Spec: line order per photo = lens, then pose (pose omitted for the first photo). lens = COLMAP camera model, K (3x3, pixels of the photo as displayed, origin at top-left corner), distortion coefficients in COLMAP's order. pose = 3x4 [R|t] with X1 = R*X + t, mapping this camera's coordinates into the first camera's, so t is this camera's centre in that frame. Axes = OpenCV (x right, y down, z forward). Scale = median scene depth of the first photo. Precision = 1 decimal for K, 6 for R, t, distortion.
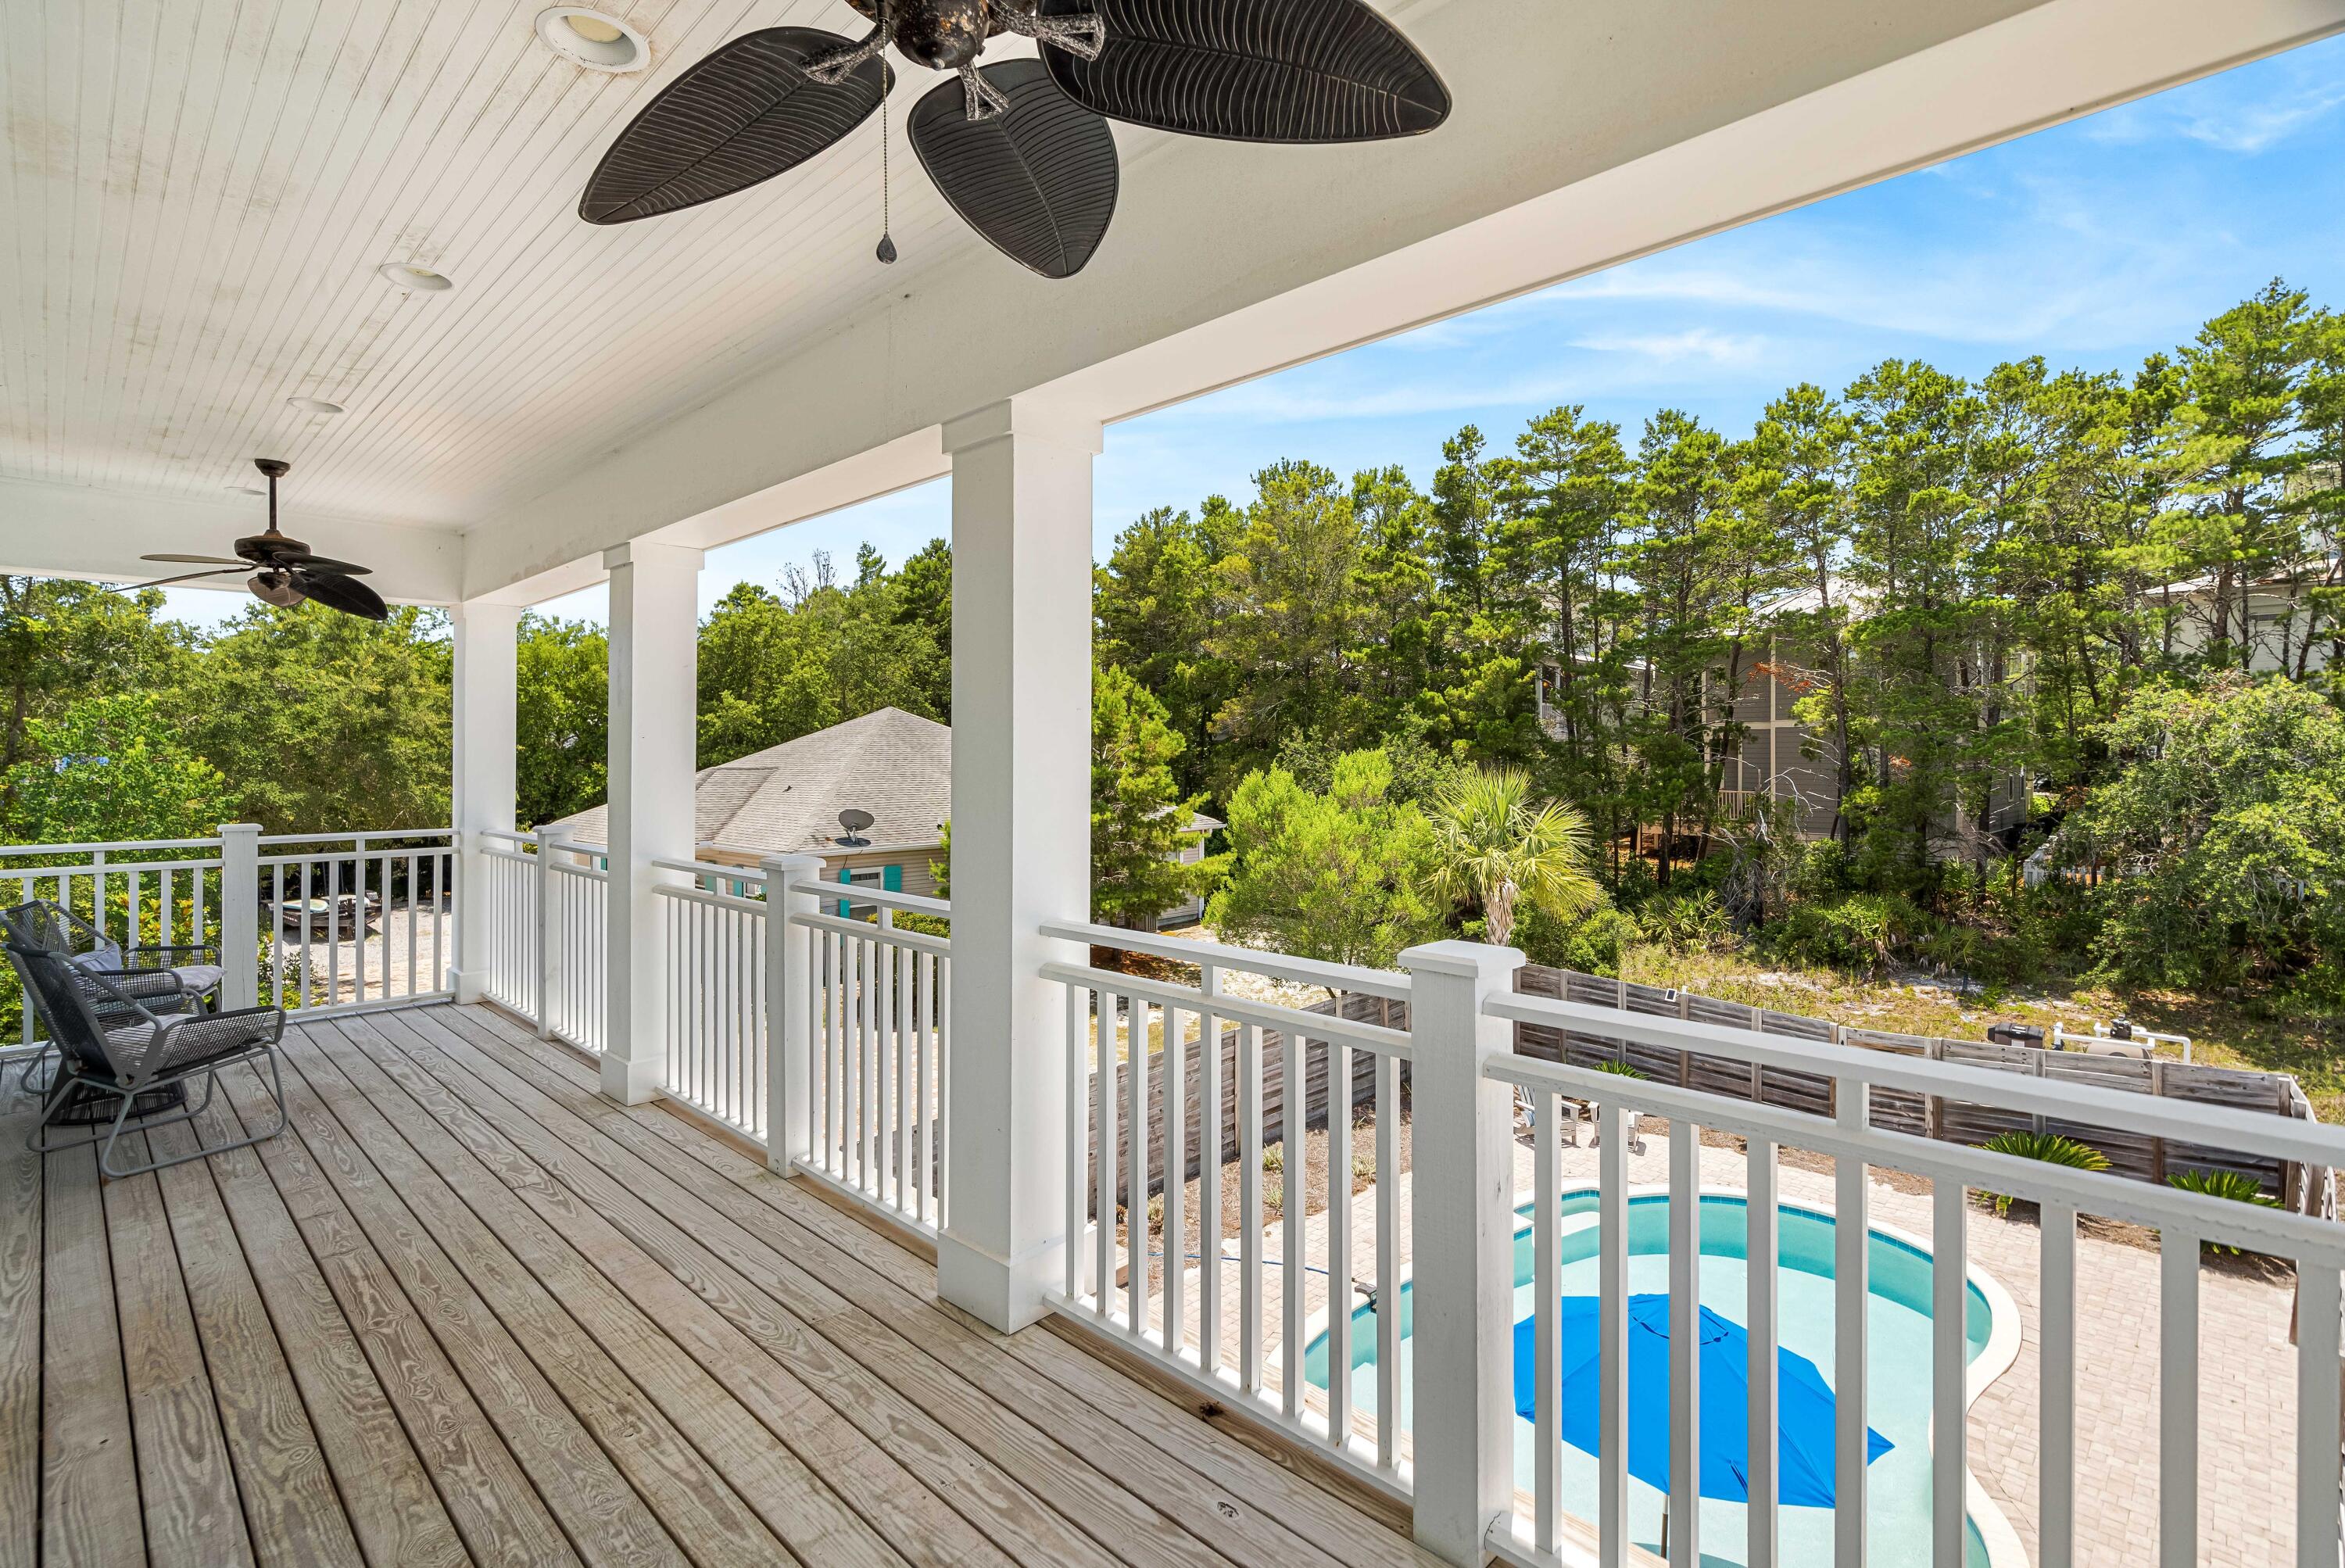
lens RADIAL K [[1101.9, 0, 1183.0], [0, 1101.9, 755.6], [0, 0, 1]] dist [-0.004990, 0.003164]
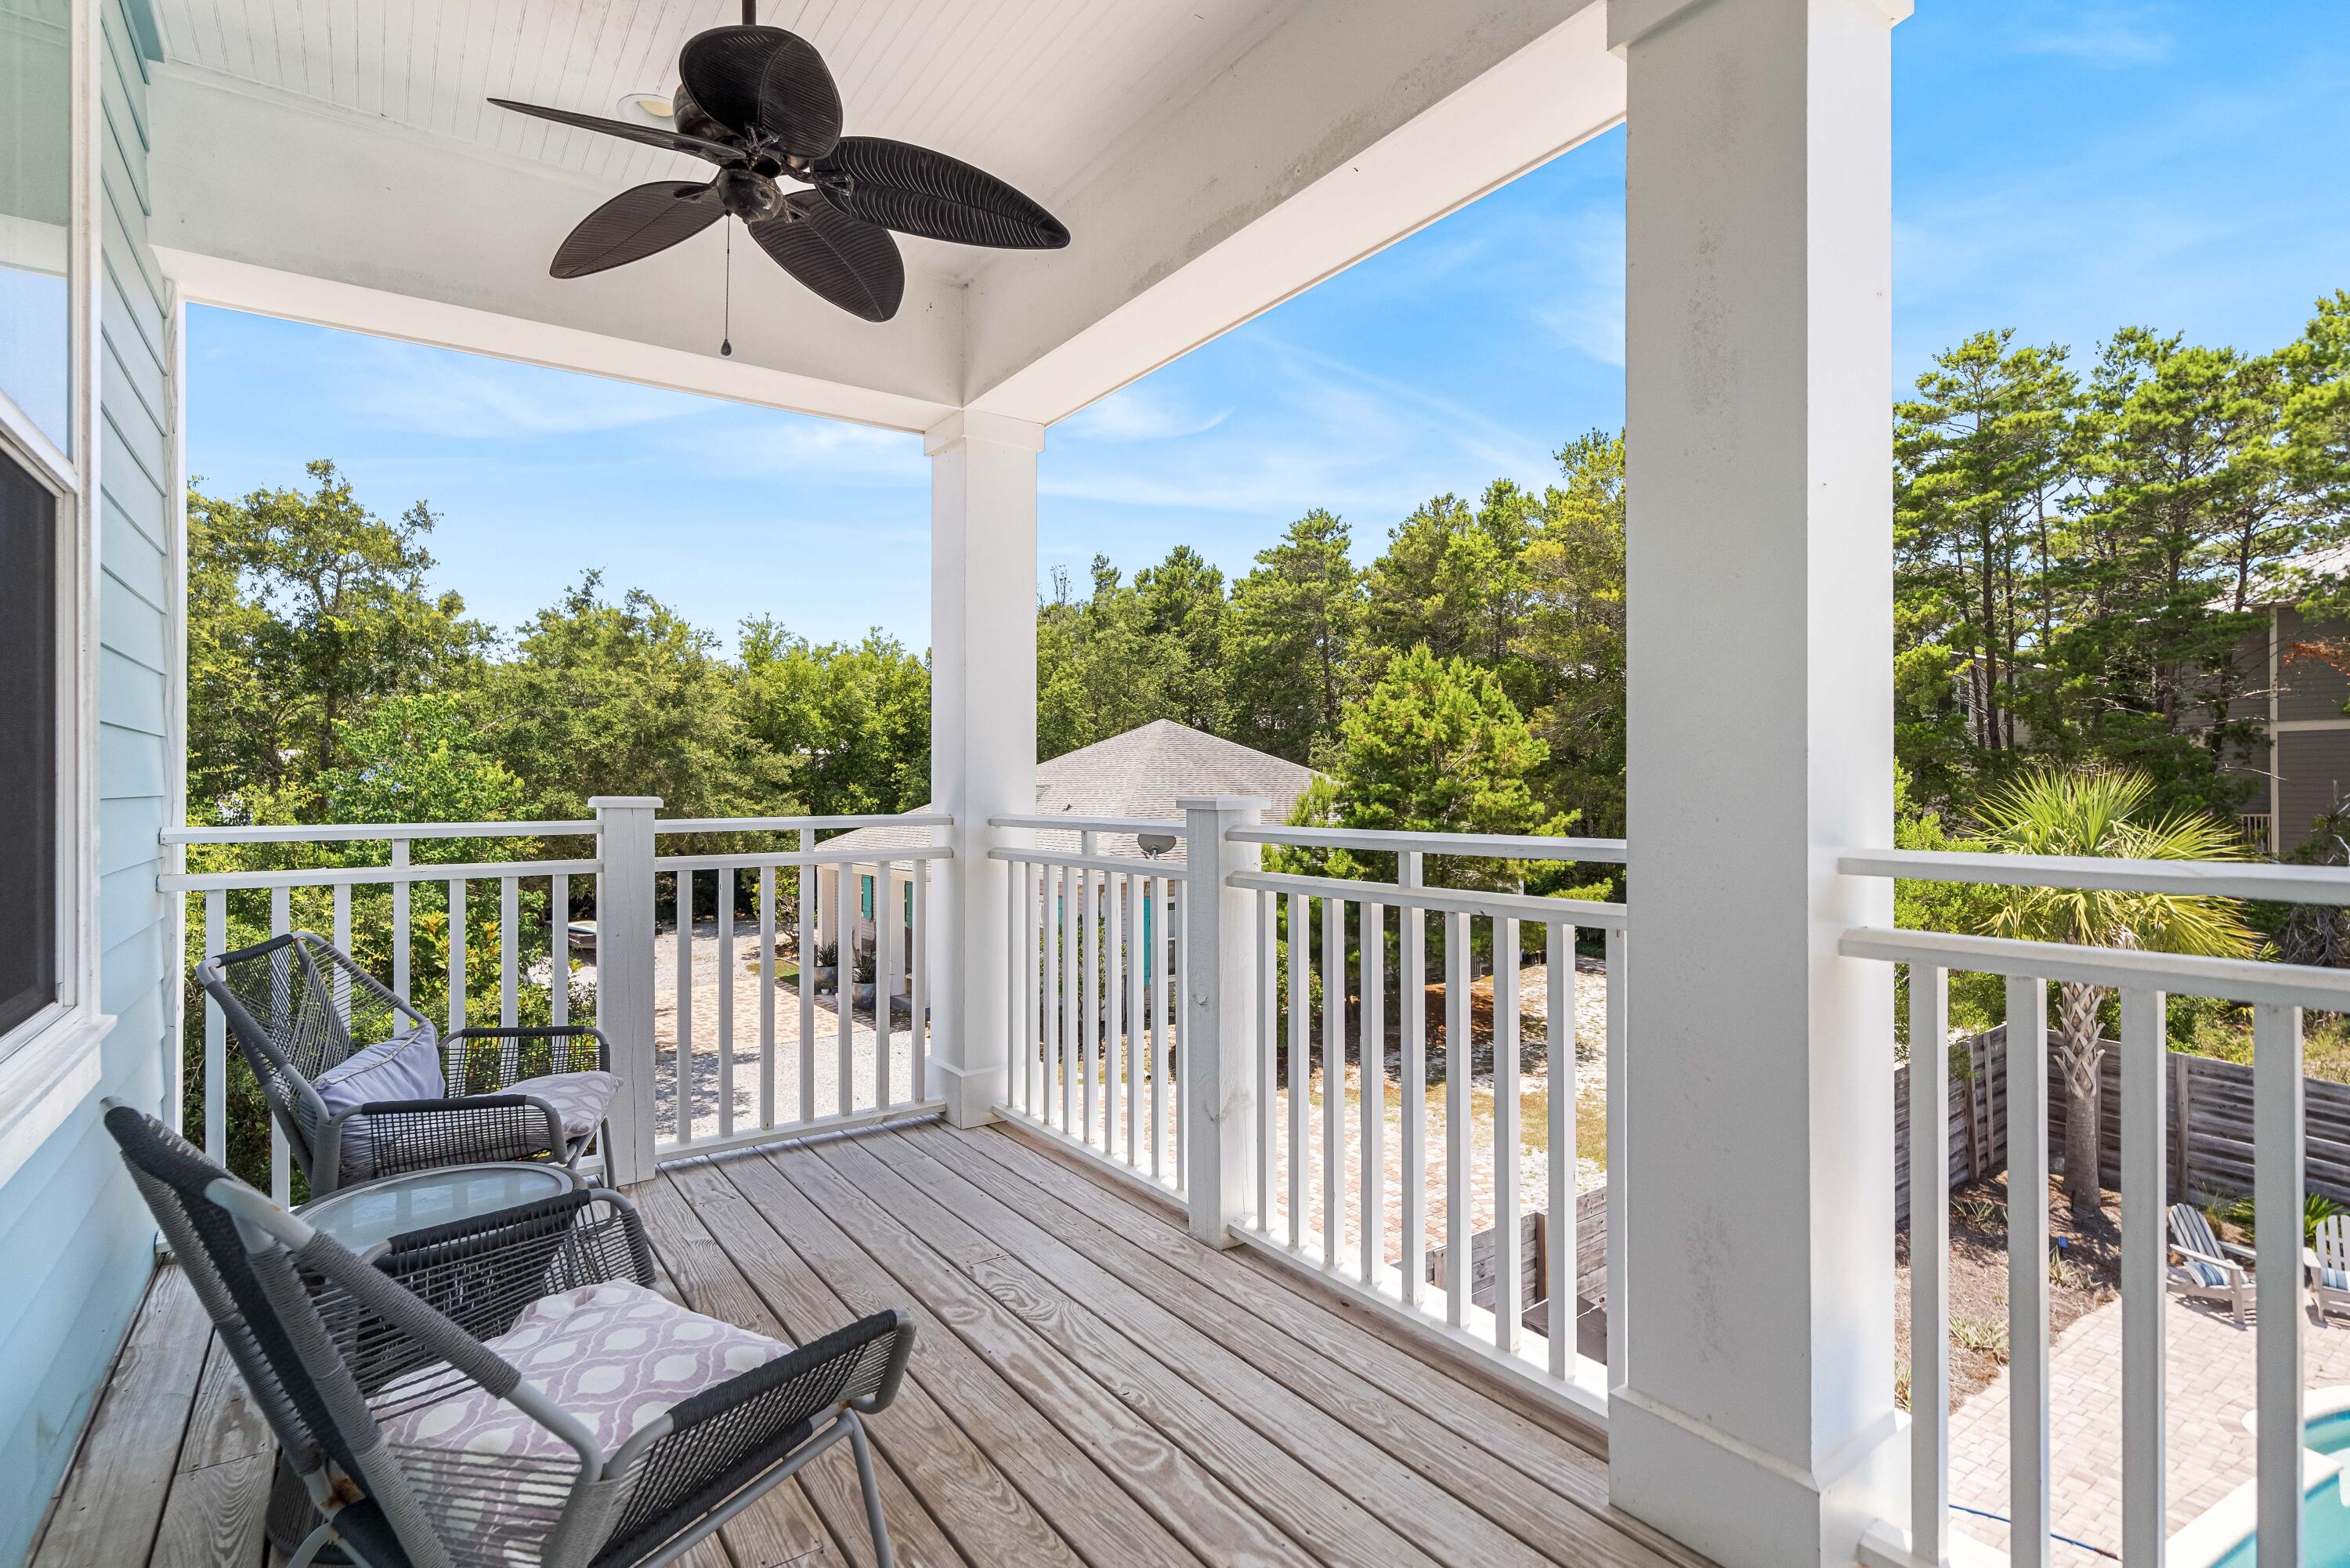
lens RADIAL K [[1104.1, 0, 1167.6], [0, 1104.1, 799.0], [0, 0, 1]] dist [-0.004990, 0.003164]
pose [[0.984902, -0.000981, -0.173112, -0.156913], [0.002752, 0.999946, 0.009987, 0.018665], [0.173093, -0.010312, 0.984852, 0.160920]]
